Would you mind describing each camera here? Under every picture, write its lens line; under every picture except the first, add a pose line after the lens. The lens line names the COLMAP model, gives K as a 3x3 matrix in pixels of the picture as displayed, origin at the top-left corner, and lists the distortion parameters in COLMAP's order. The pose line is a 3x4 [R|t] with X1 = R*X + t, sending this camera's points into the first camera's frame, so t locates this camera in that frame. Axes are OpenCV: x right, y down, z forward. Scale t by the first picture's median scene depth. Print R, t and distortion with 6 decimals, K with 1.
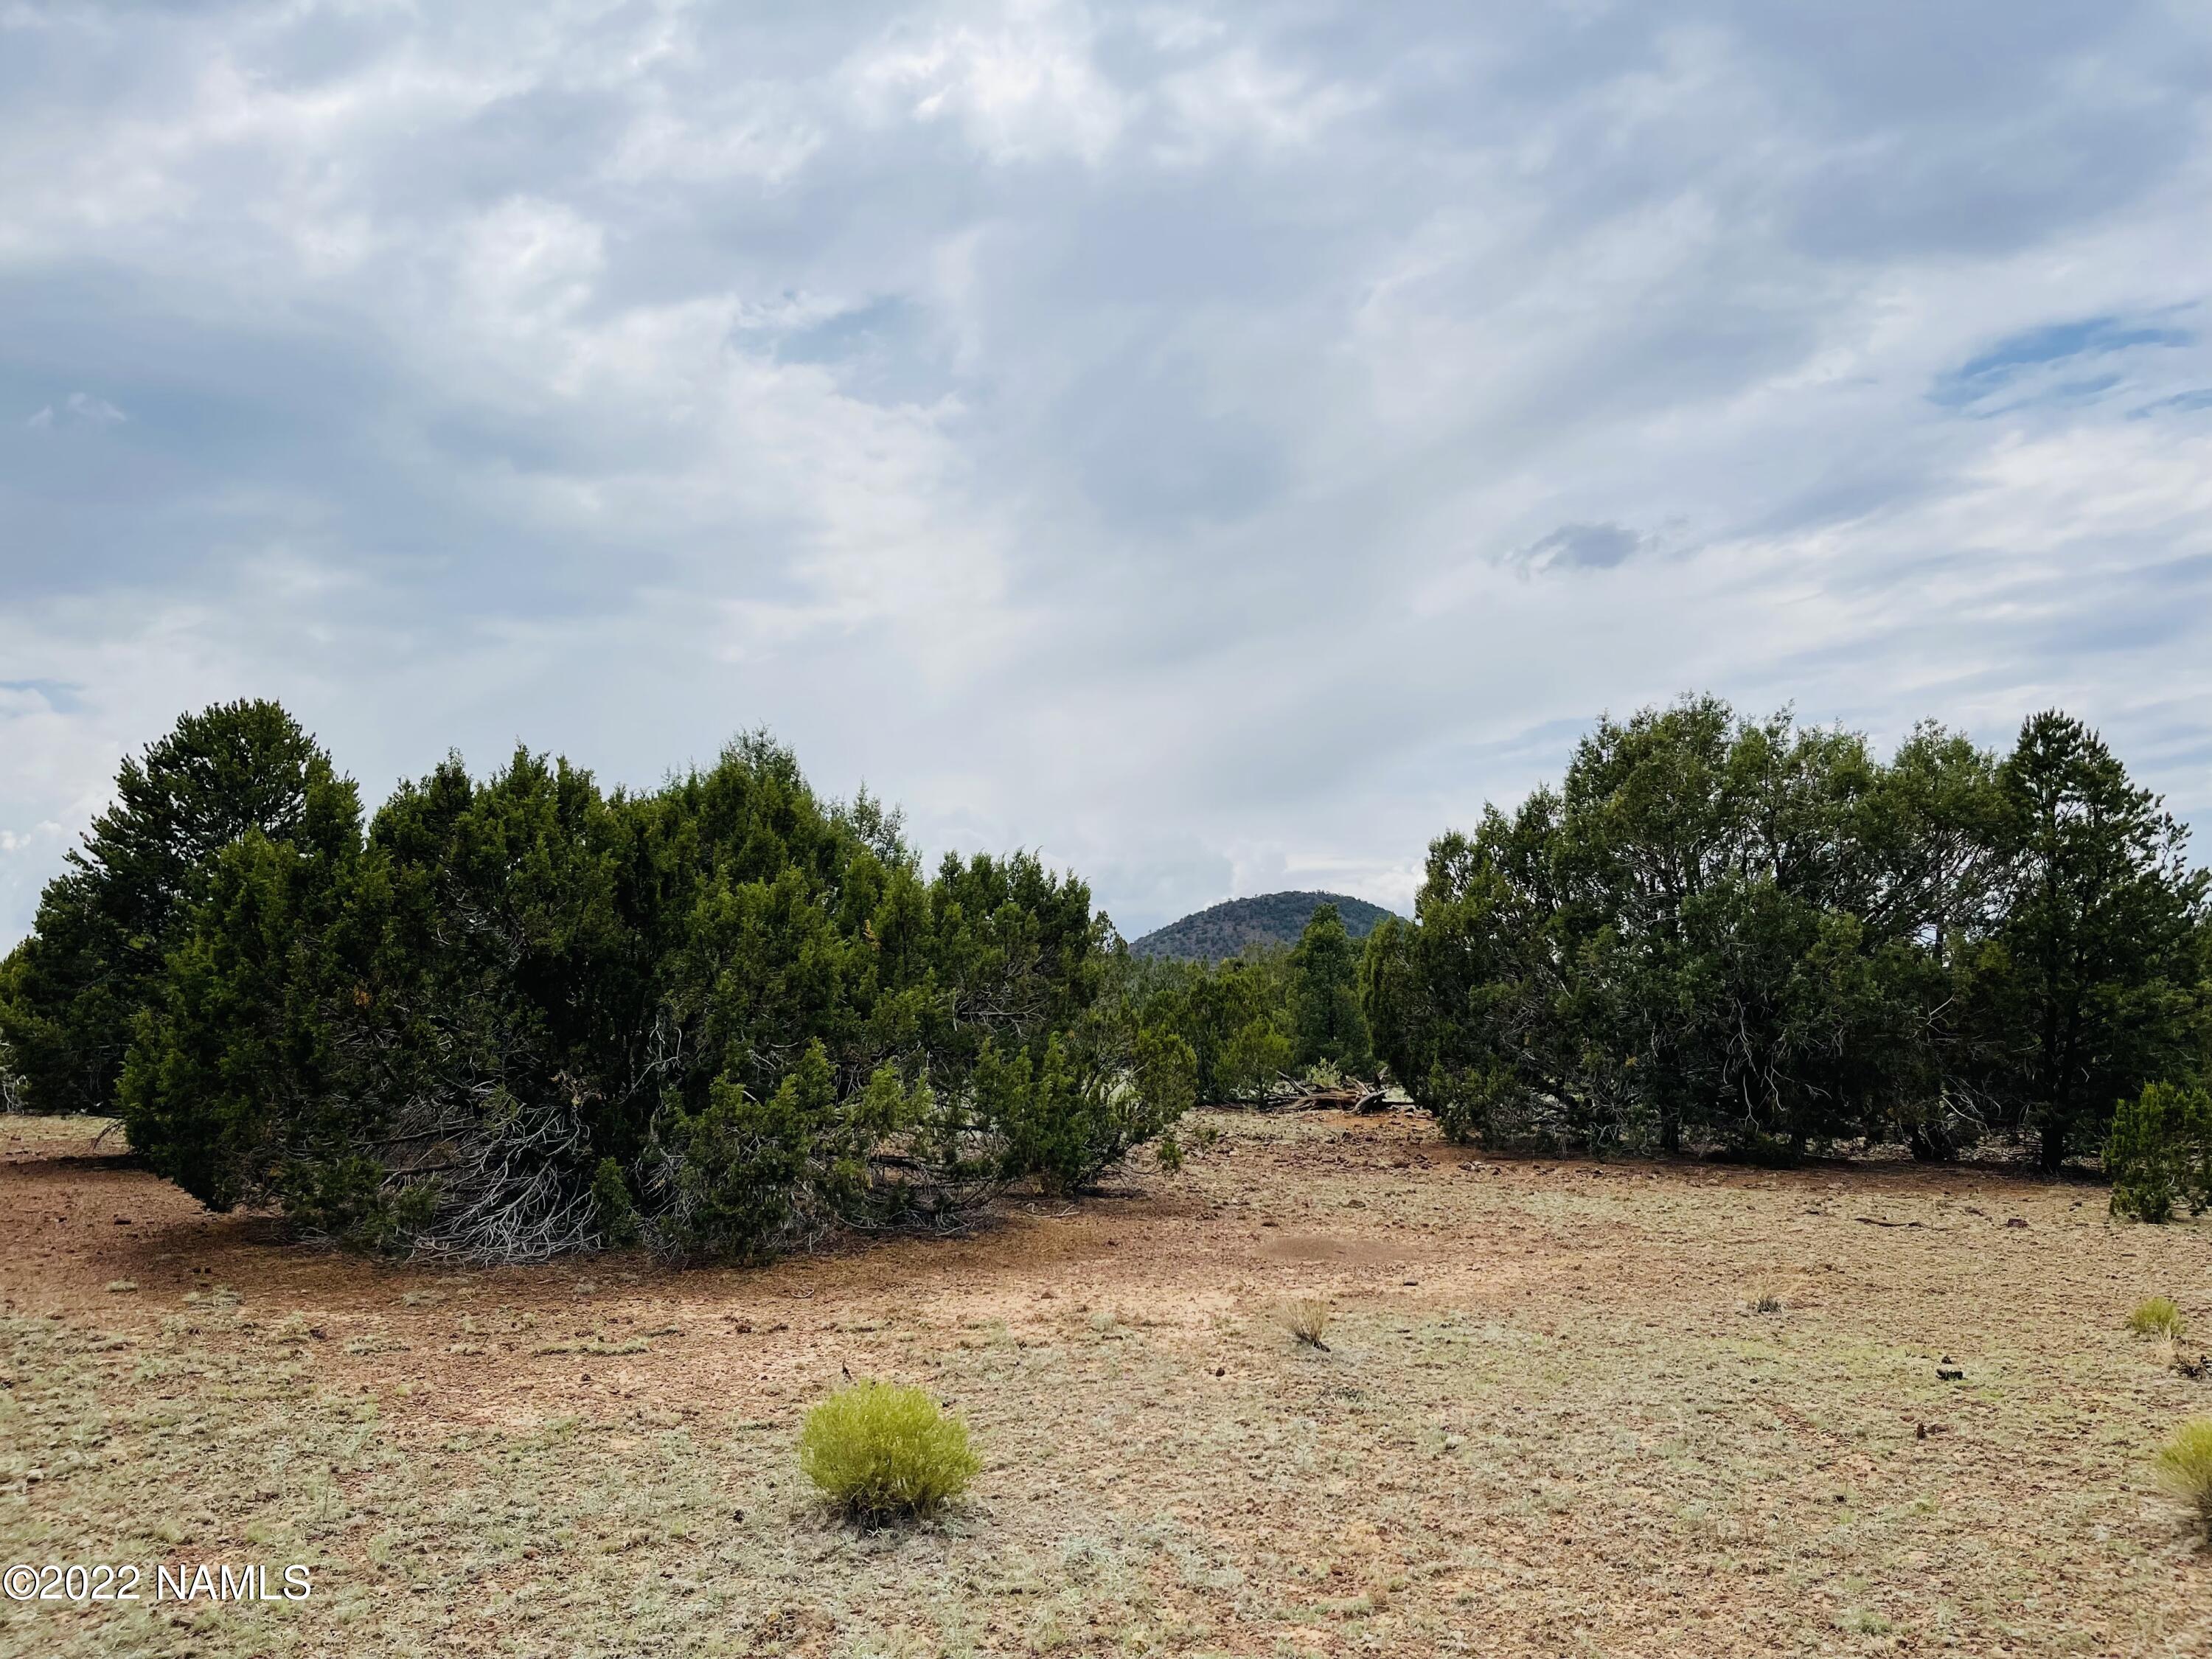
lens RADIAL K [[1647.3, 0, 1105.4], [0, 1647.3, 822.0], [0, 0, 1]] dist [0.000814, 0.002011]
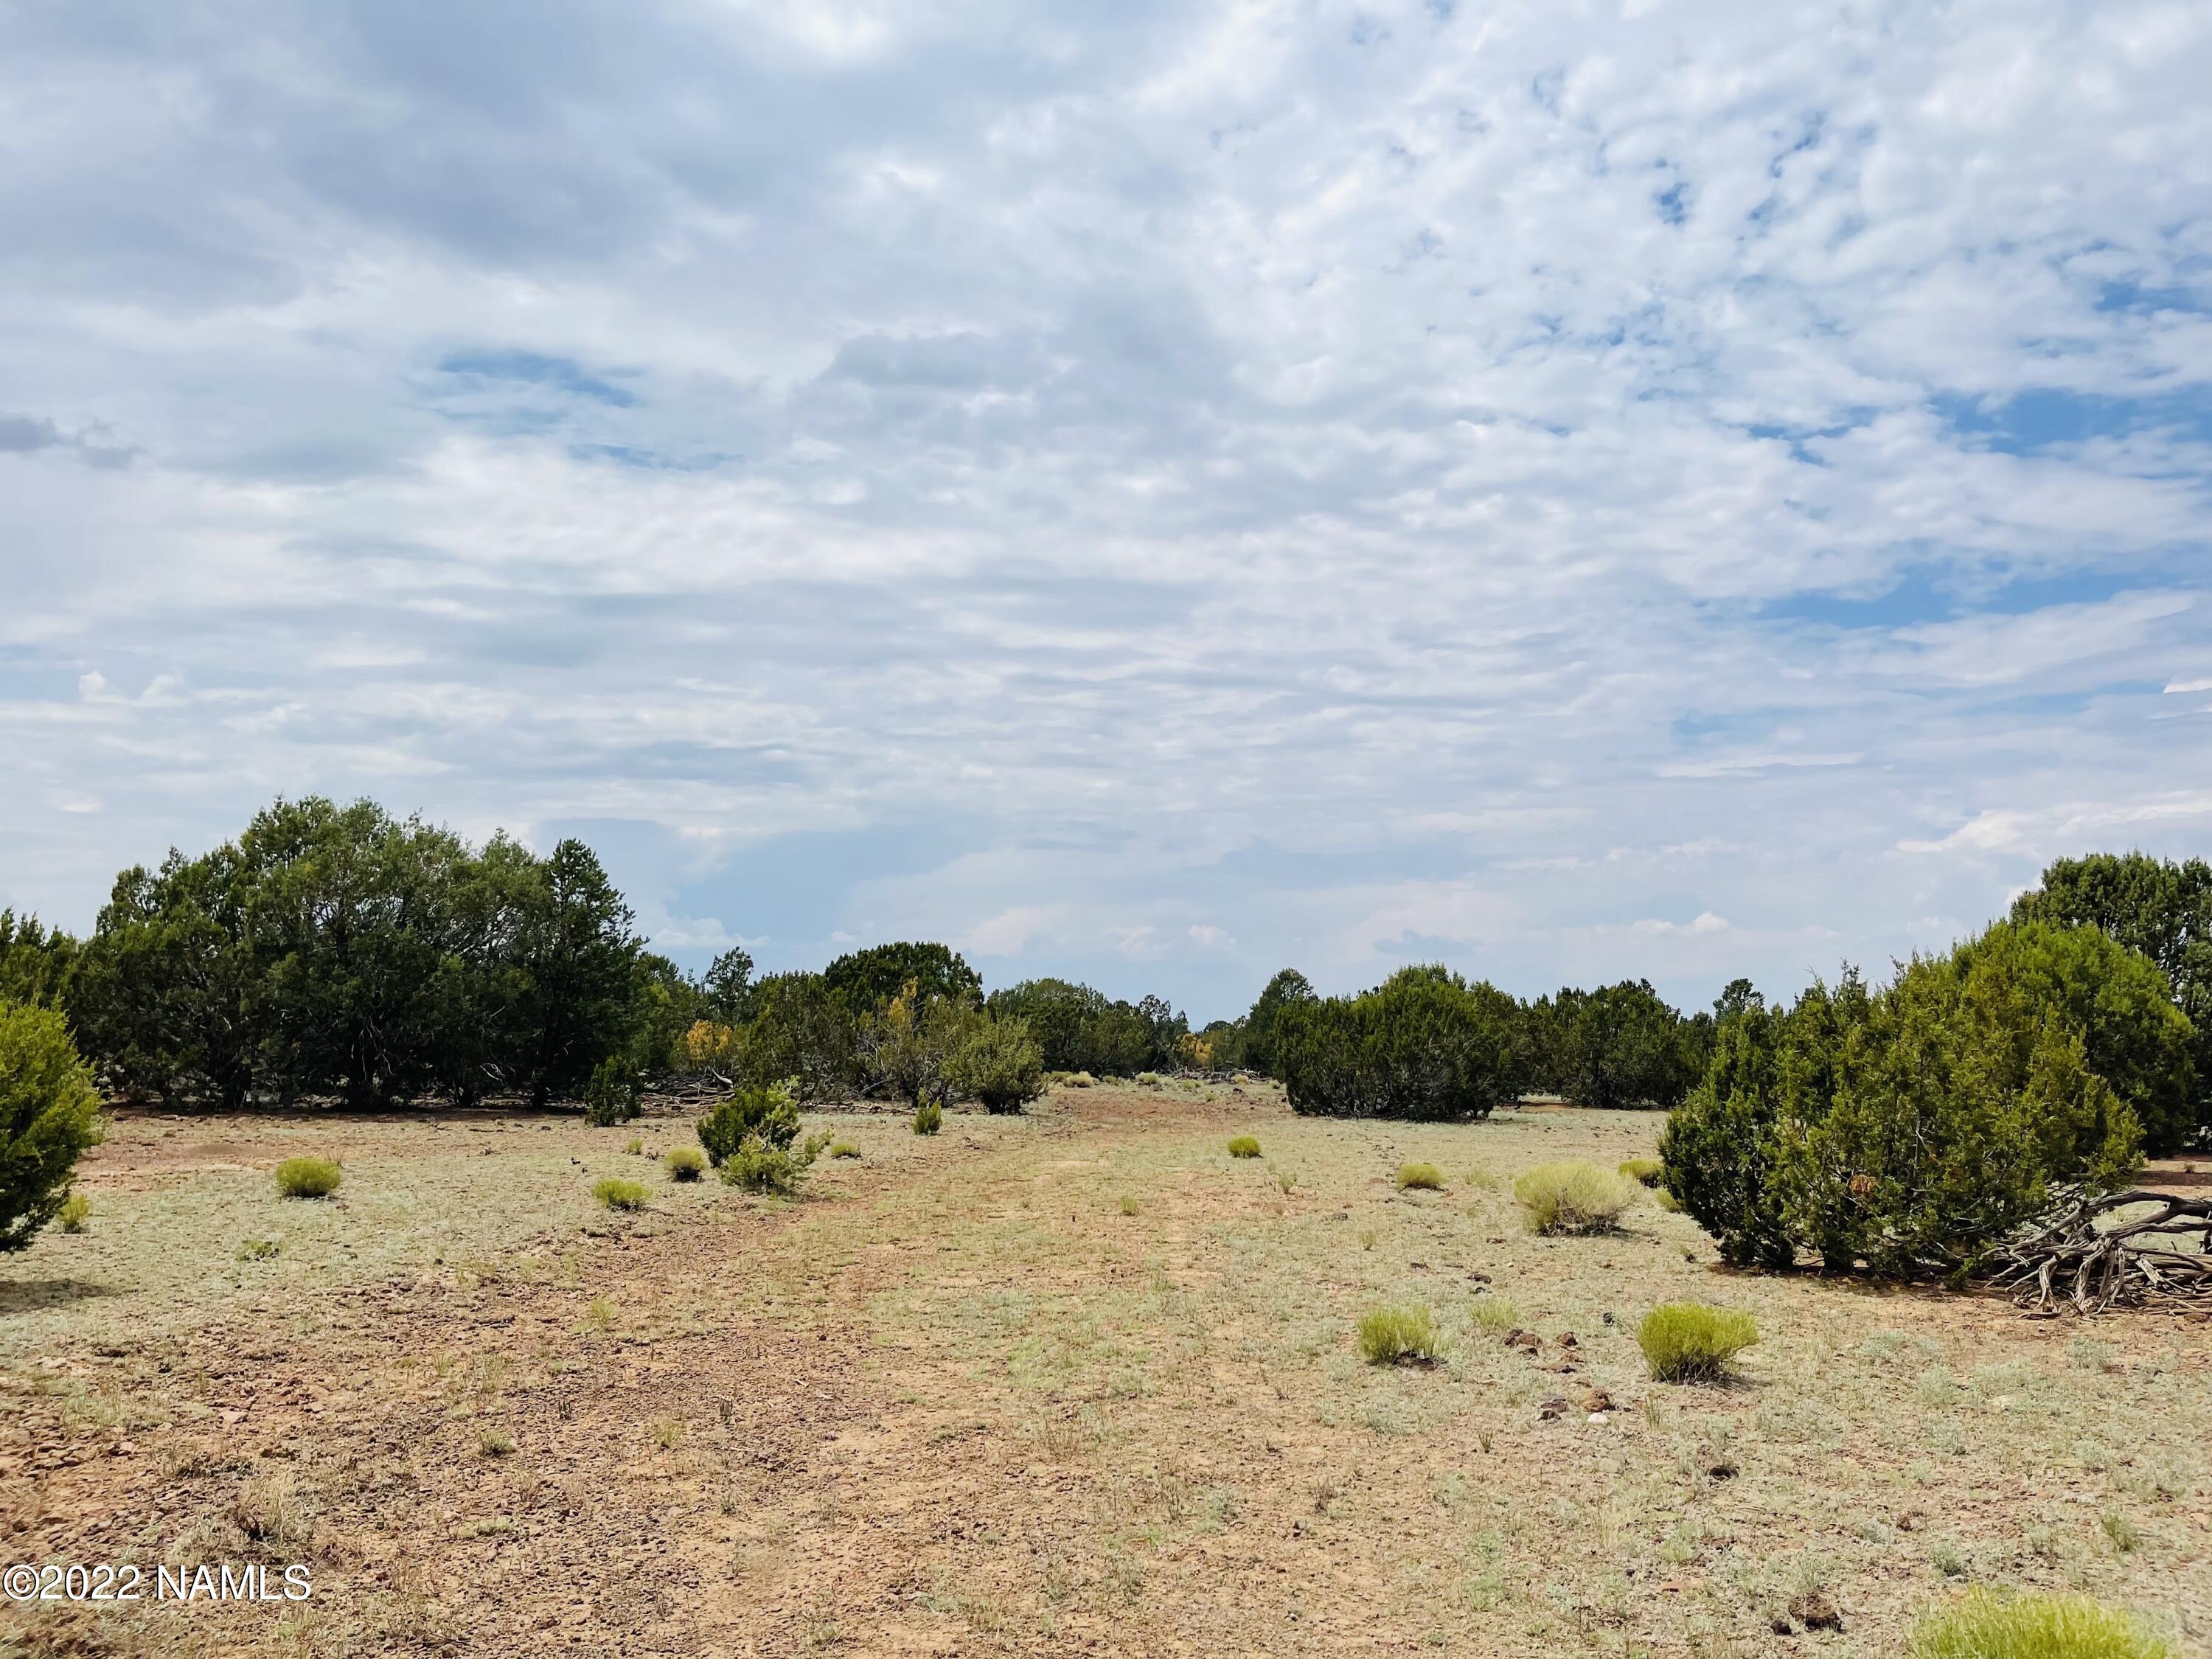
lens RADIAL K [[1690.8, 0, 1098.3], [0, 1690.8, 835.3], [0, 0, 1]] dist [0.042839, -0.083443]
pose [[0.630742, 0.095173, 0.770134, -0.409846], [-0.114336, 0.993017, -0.029075, -0.077515], [-0.767523, -0.069715, 0.637219, -0.502474]]
